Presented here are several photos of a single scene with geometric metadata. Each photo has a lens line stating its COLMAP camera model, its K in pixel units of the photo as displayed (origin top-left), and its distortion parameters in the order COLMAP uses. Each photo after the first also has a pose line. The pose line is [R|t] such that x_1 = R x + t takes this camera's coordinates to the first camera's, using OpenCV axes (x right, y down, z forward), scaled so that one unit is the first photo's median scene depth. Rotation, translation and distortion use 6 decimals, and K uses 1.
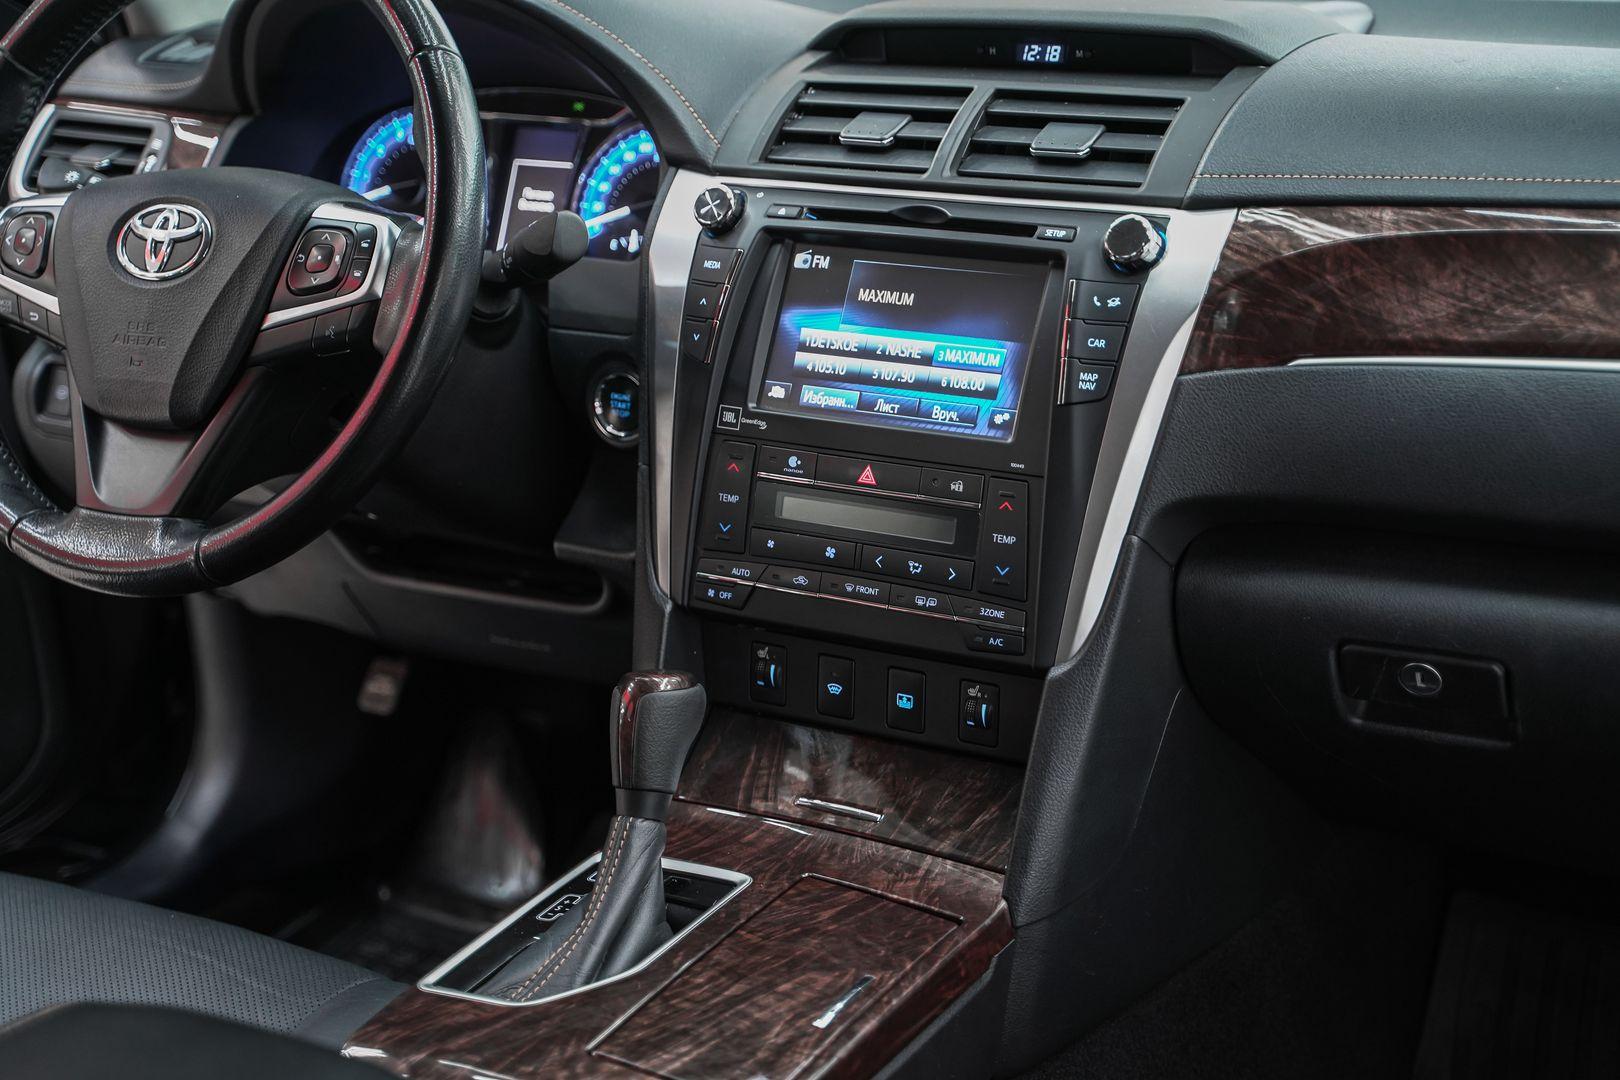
lens RADIAL K [[2695.2, 0, 810.0], [0, 2695.2, 540.0], [0, 0, 1]] dist [0.180700, 0.140935]
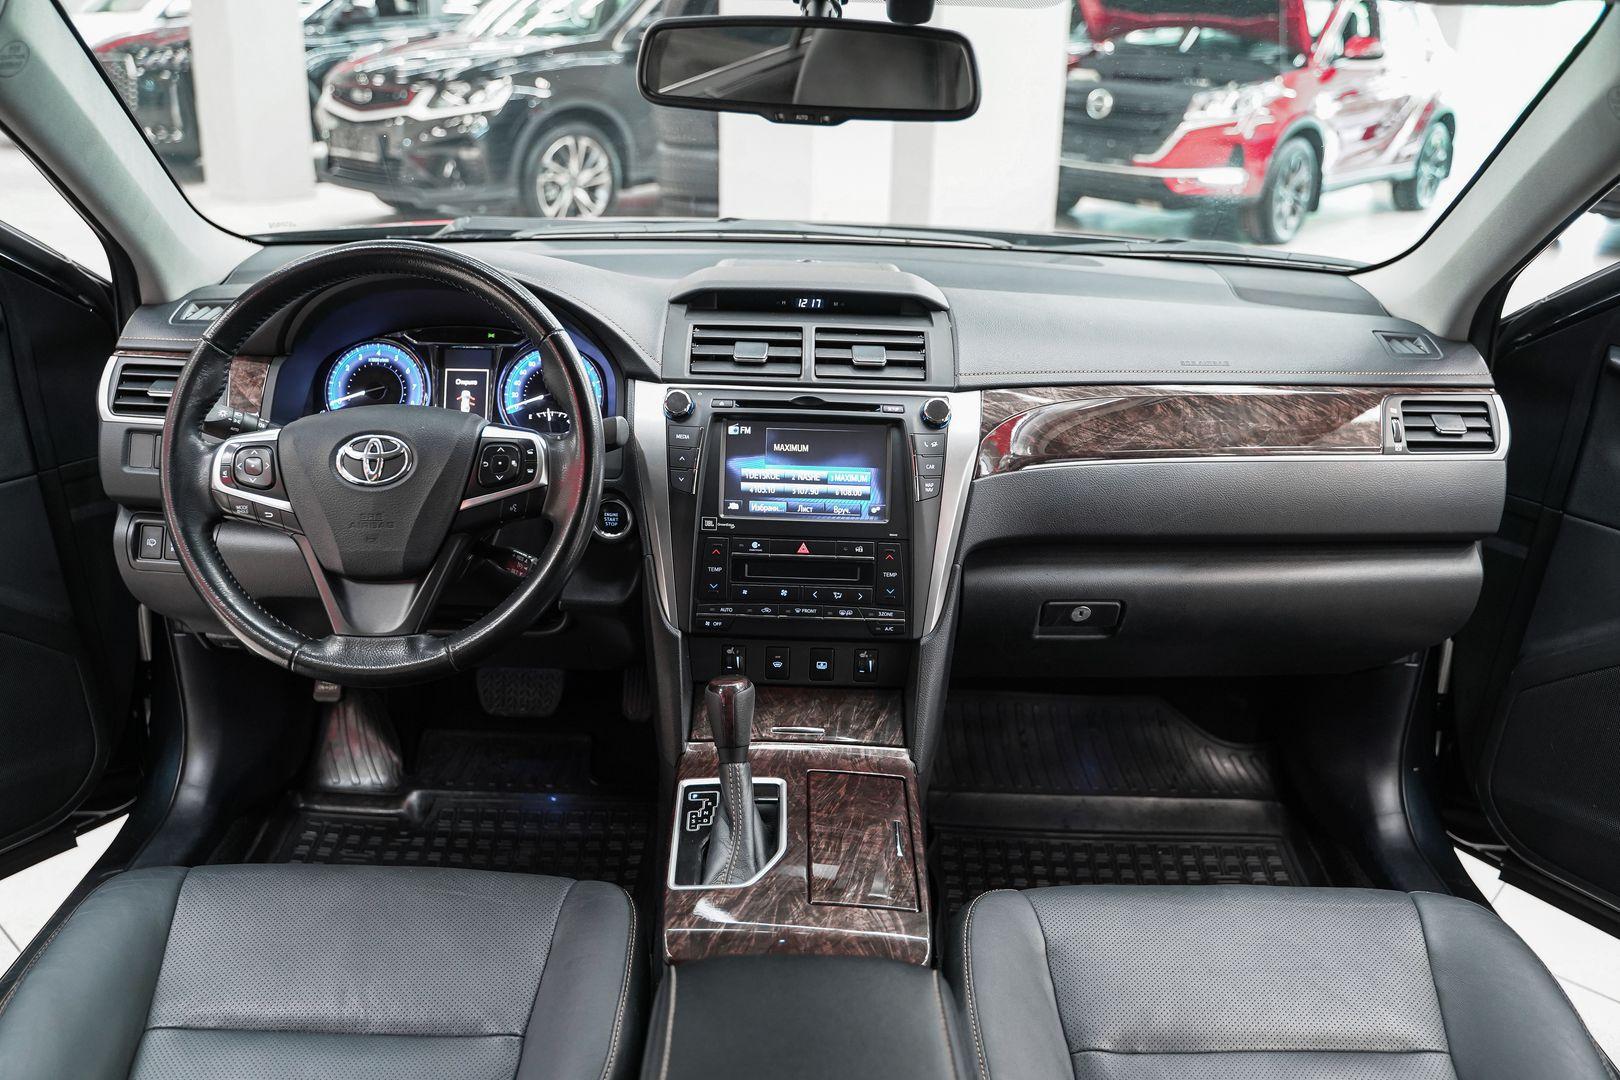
lens RADIAL K [[1379.0, 0, 810.0], [0, 1379.0, 540.0], [0, 0, 1]] dist [-0.086348, 0.001500]
pose [[0.842119, -0.138028, 0.521329, -0.446659], [0.098667, 0.989809, 0.102683, -0.121407], [-0.530189, -0.035034, 0.847155, 0.209090]]
